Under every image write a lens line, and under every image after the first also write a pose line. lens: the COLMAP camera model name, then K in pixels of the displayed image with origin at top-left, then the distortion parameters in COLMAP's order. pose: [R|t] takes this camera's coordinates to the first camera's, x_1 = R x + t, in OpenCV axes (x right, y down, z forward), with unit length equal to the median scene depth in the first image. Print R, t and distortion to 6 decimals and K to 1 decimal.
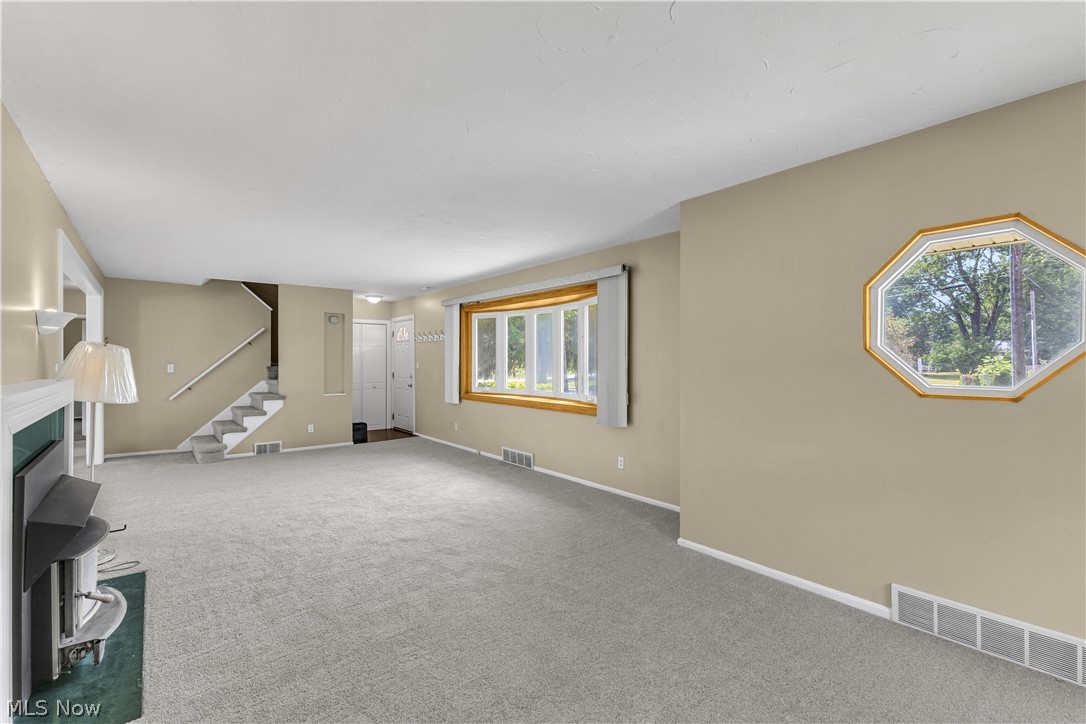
lens RADIAL K [[521.9, 0, 552.5], [0, 521.9, 356.4], [0, 0, 1]] dist [0.000268, 0.000002]
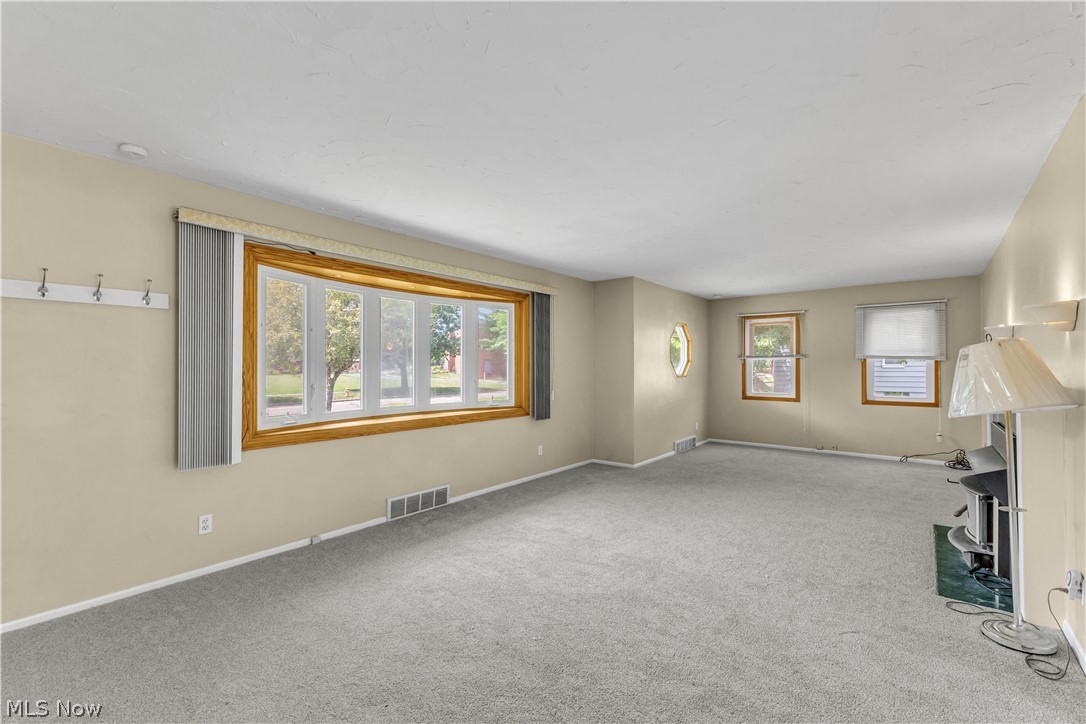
lens RADIAL K [[474.6, 0, 536.8], [0, 474.6, 362.9], [0, 0, 1]] dist [0.015415, -0.002510]
pose [[-0.222286, 0.009359, 0.974937, -0.751750], [-0.002491, 0.999945, -0.010167, 0.012156], [-0.974978, -0.004689, -0.222250, 1.012643]]
